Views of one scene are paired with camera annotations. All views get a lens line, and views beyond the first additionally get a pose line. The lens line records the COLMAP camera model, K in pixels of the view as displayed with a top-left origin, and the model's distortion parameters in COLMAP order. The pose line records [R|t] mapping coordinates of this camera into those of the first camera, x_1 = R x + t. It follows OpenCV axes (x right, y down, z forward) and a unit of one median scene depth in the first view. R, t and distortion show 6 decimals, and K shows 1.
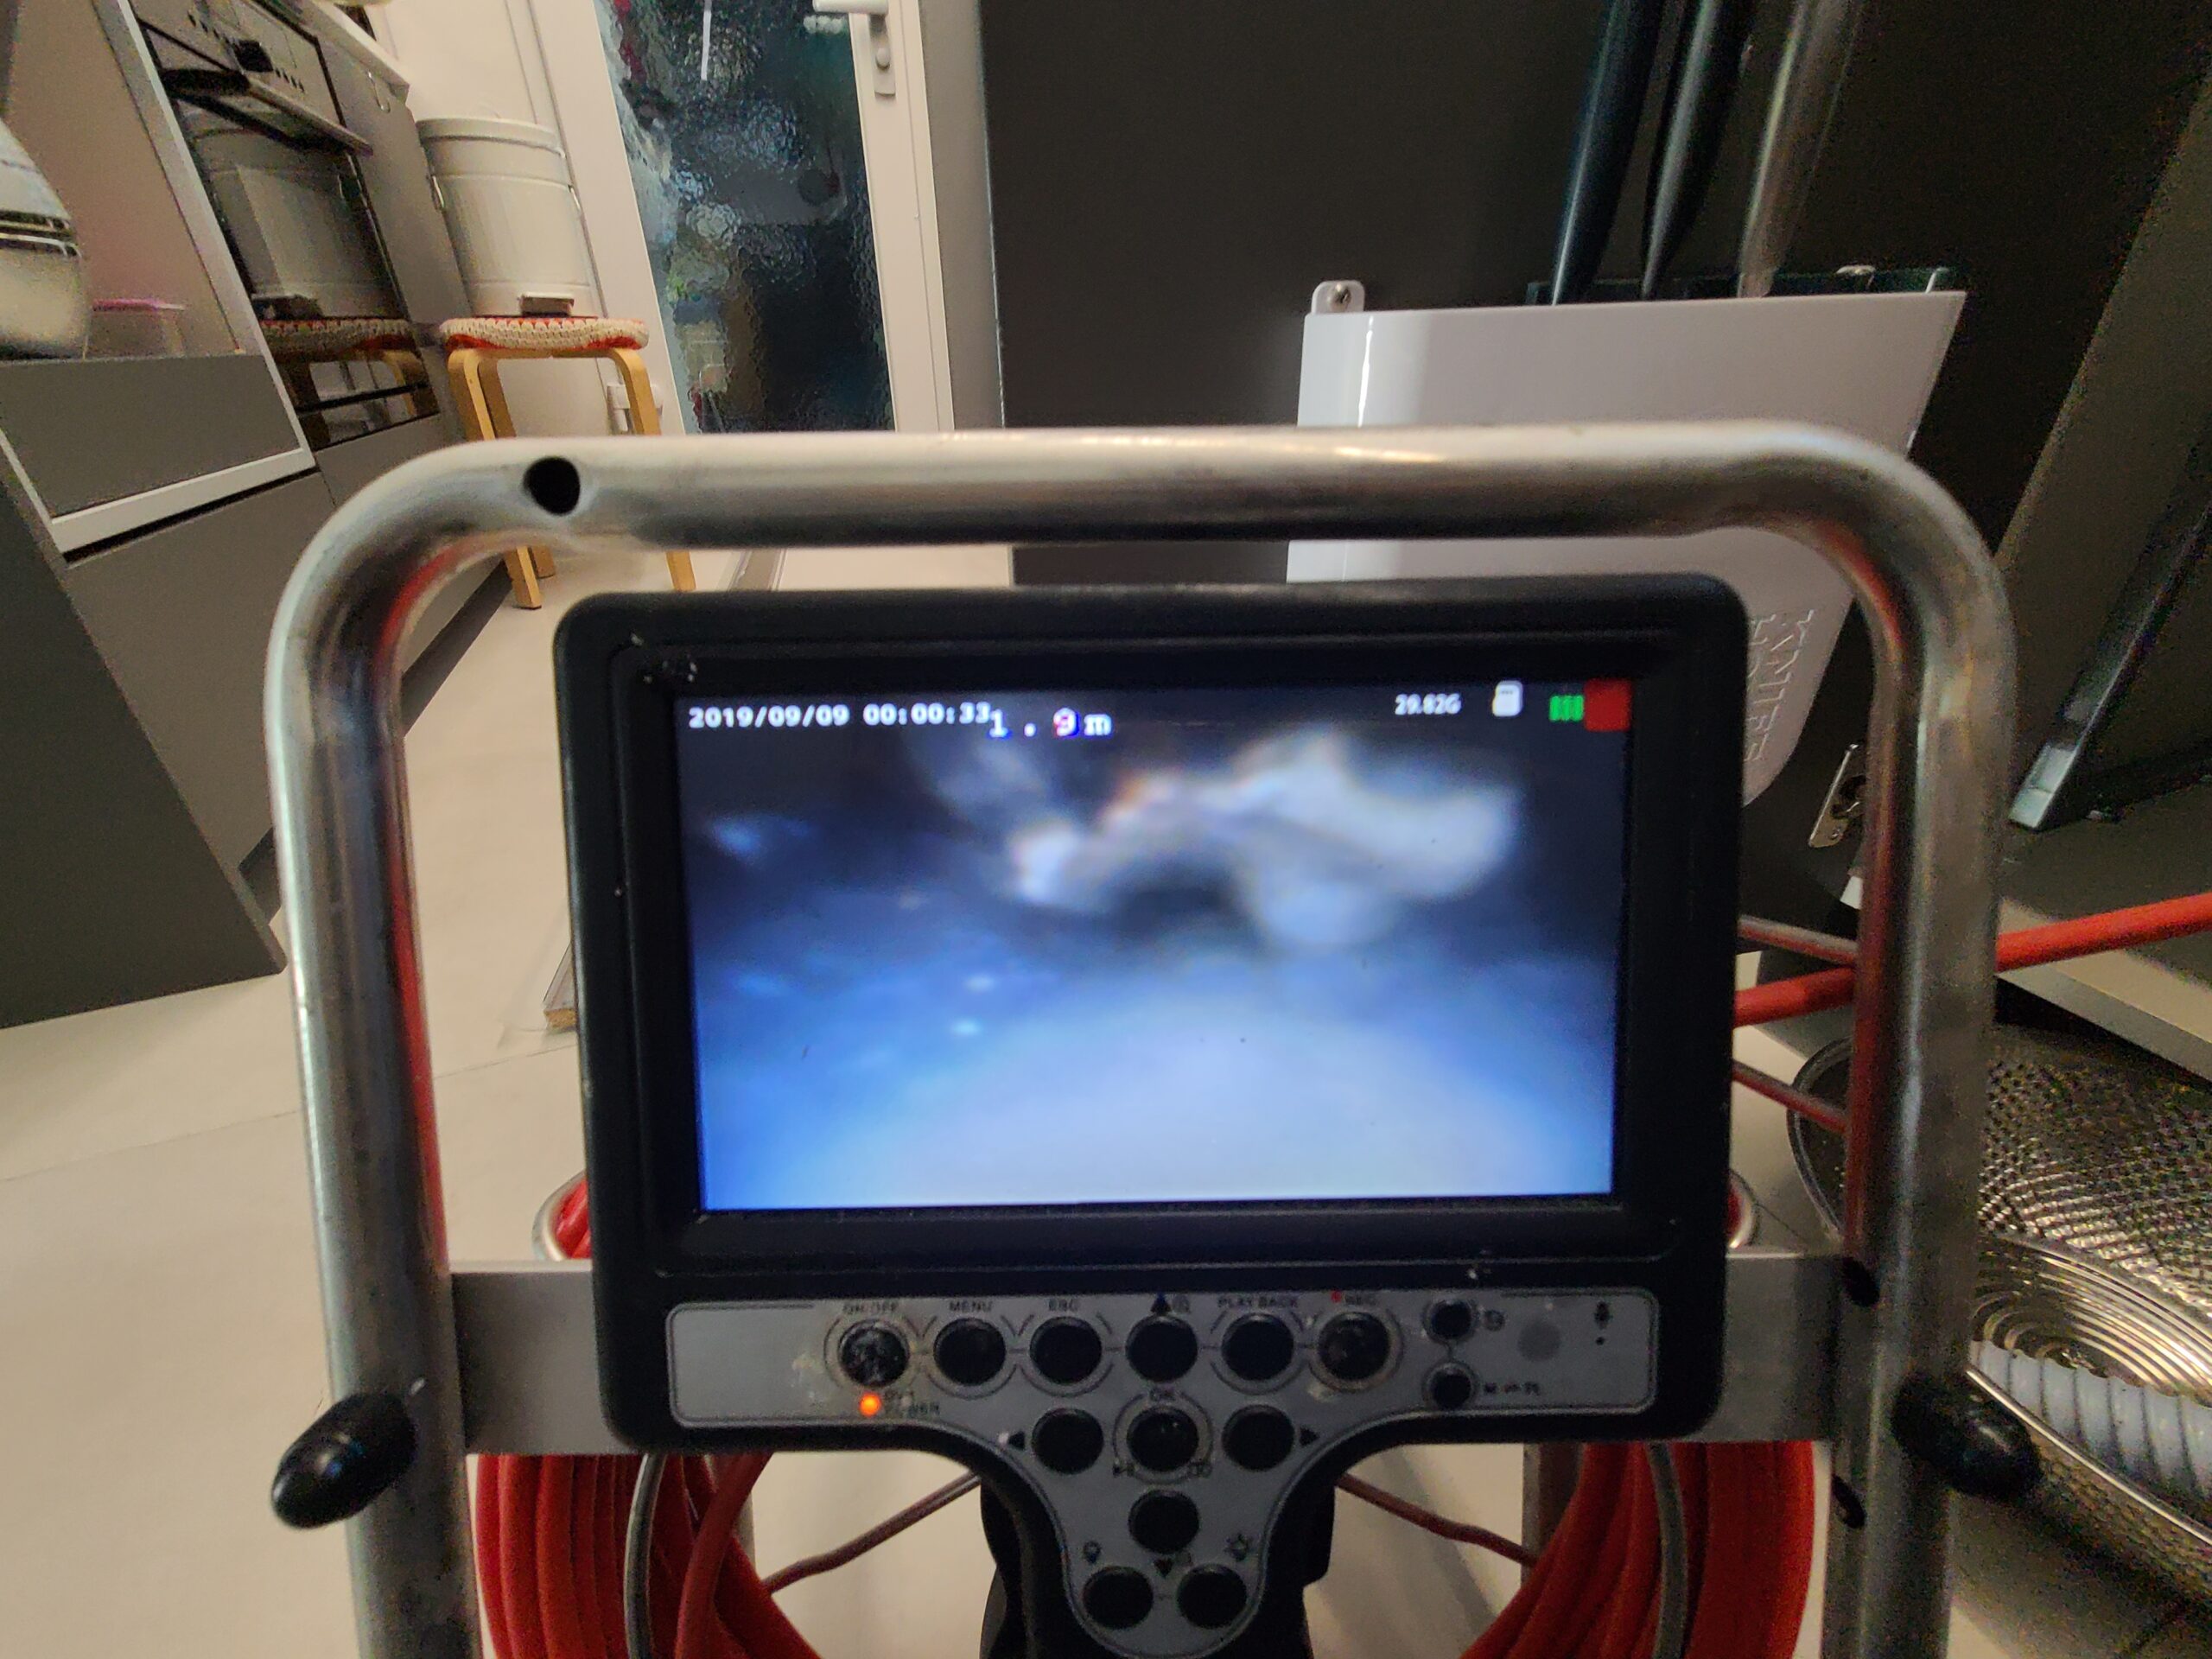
lens RADIAL K [[897.3, 0, 1106.0], [0, 897.3, 829.5], [0, 0, 1]] dist [-0.010020, -0.000039]
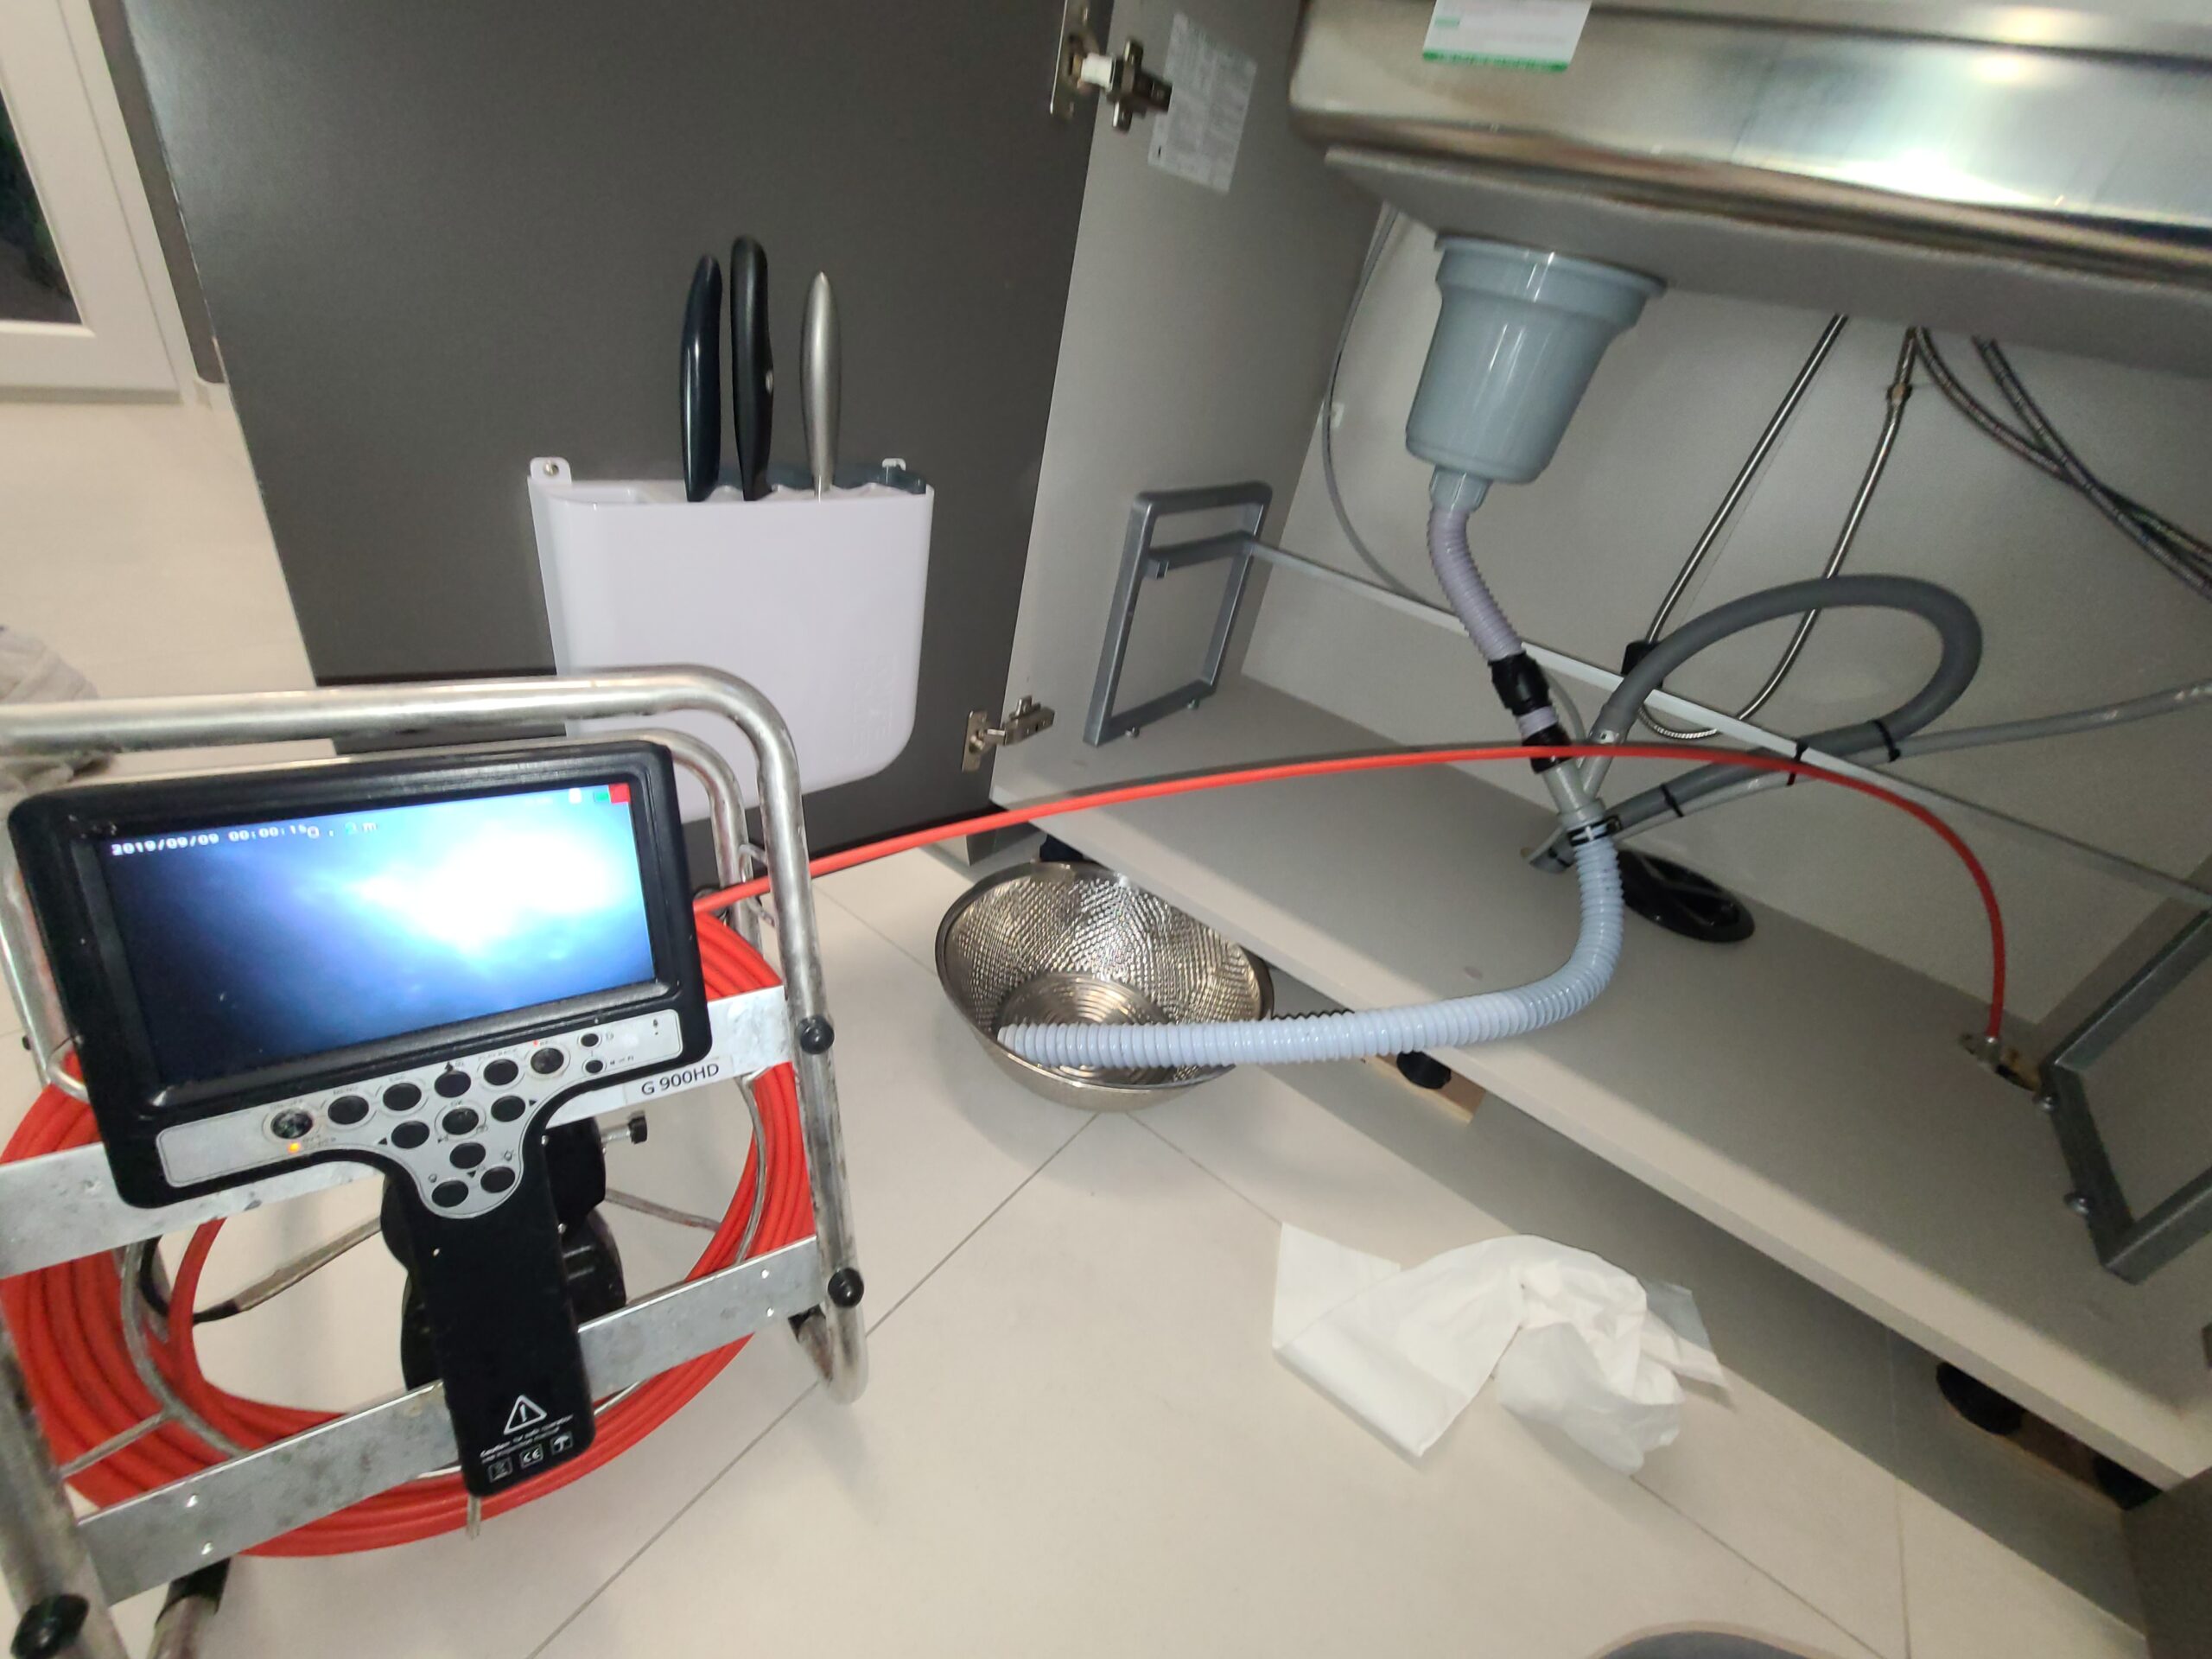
lens RADIAL K [[897.3, 0, 1106.0], [0, 897.3, 829.5], [0, 0, 1]] dist [-0.010020, -0.000039]
pose [[0.832557, -0.136772, 0.536790, 0.324460], [0.077843, 0.988310, 0.131084, -0.249855], [-0.548443, -0.067350, 0.833471, -1.832364]]
